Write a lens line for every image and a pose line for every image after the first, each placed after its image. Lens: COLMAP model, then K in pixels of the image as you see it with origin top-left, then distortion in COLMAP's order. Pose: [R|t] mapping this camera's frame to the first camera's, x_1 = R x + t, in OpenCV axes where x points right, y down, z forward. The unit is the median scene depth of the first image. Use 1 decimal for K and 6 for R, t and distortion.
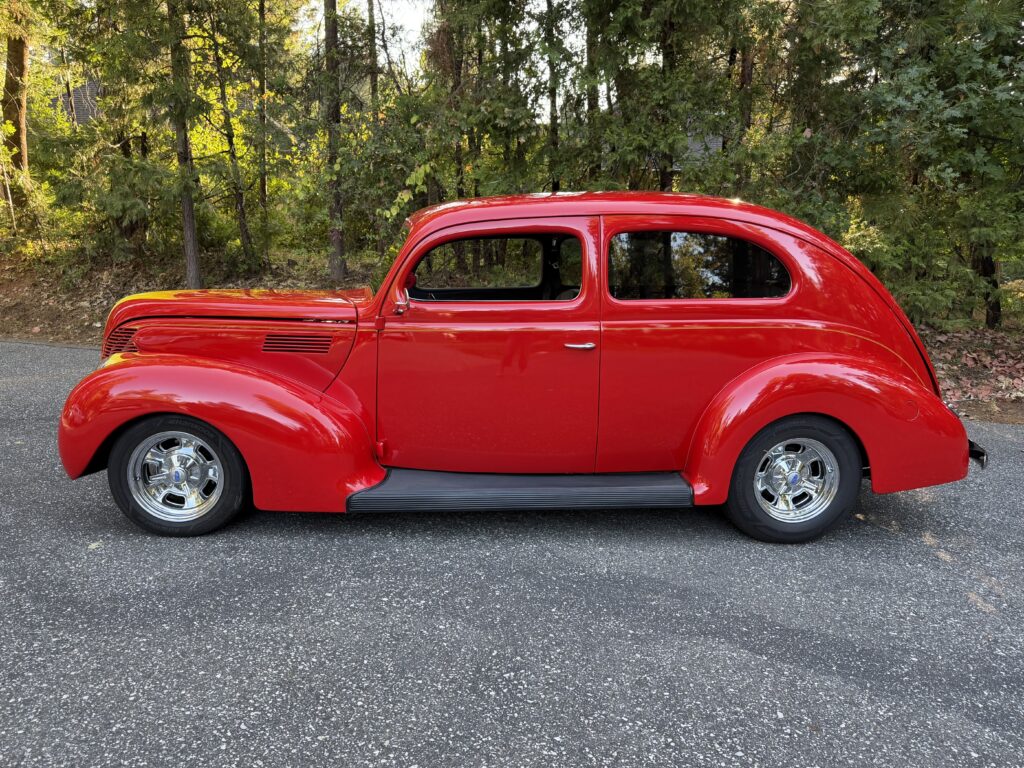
lens RADIAL K [[744.6, 0, 512.0], [0, 744.6, 384.0], [0, 0, 1]] dist [-0.008398, -0.001519]
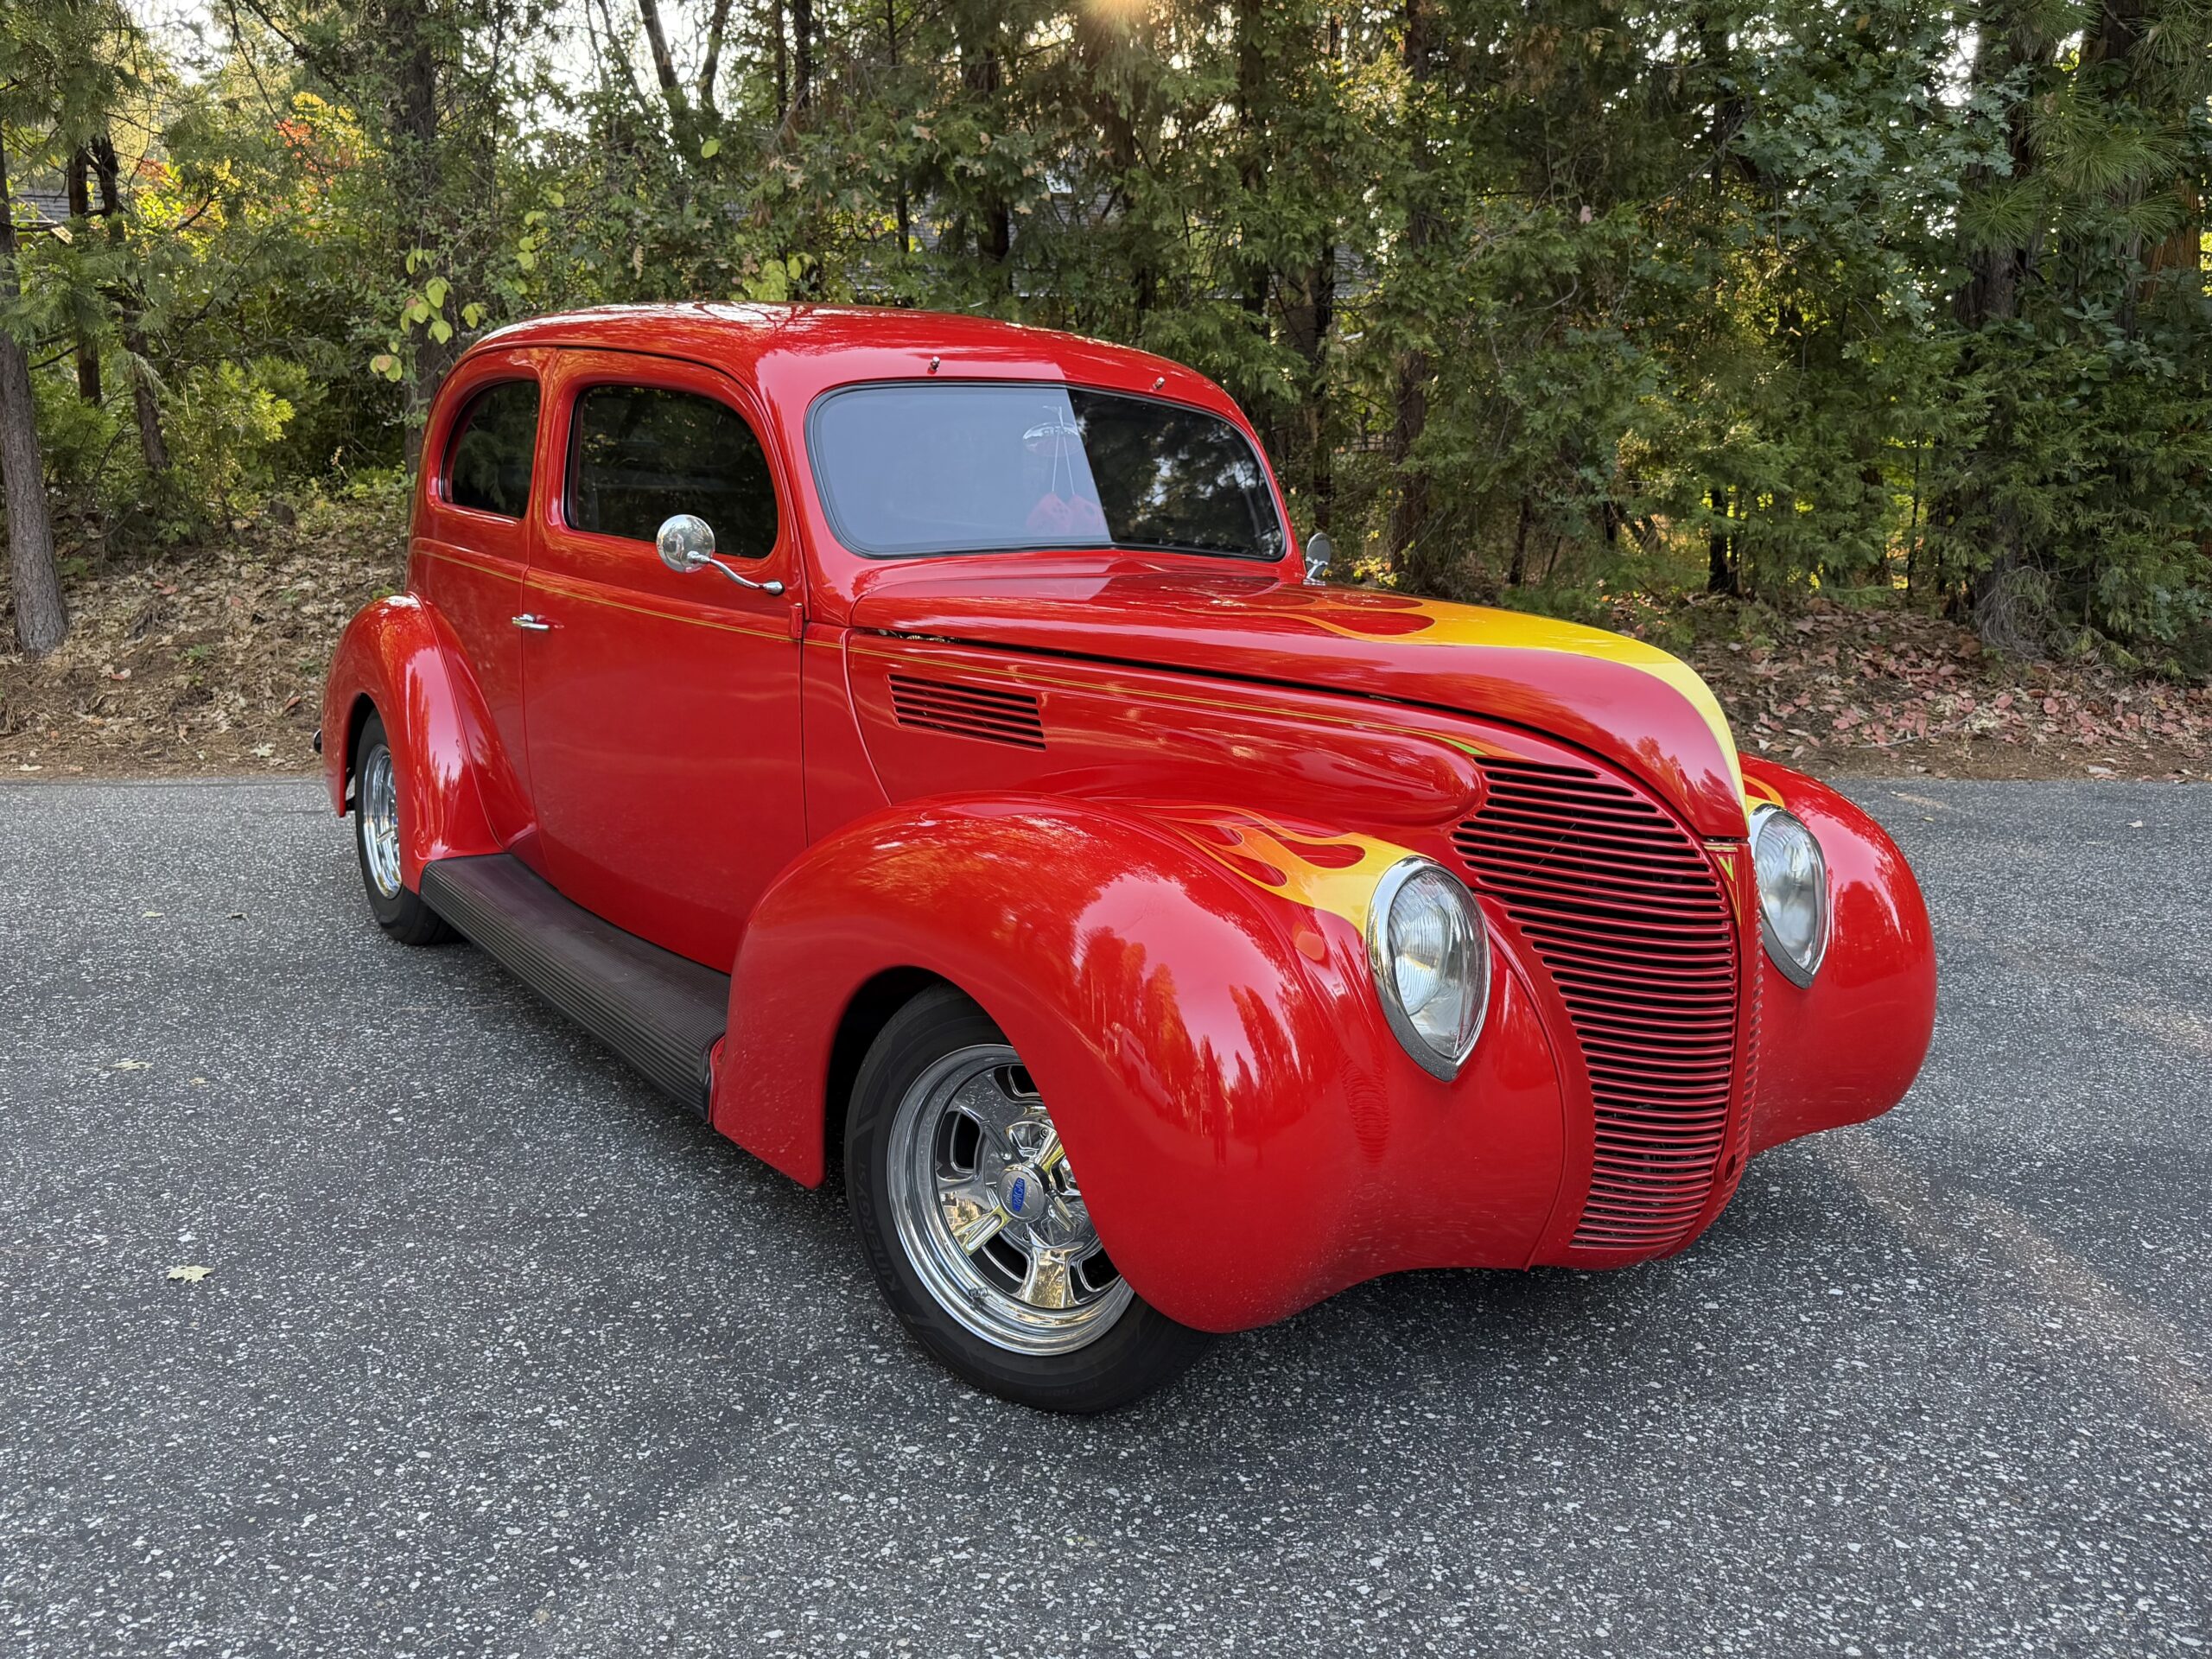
lens RADIAL K [[1634.6, 0, 1106.0], [0, 1634.6, 829.5], [0, 0, 1]] dist [-0.021096, -0.002131]
pose [[0.941719, -0.088279, 0.324611, -0.281080], [0.075441, 0.995796, 0.051952, -0.017176], [-0.327832, -0.024436, 0.944420, 0.089658]]
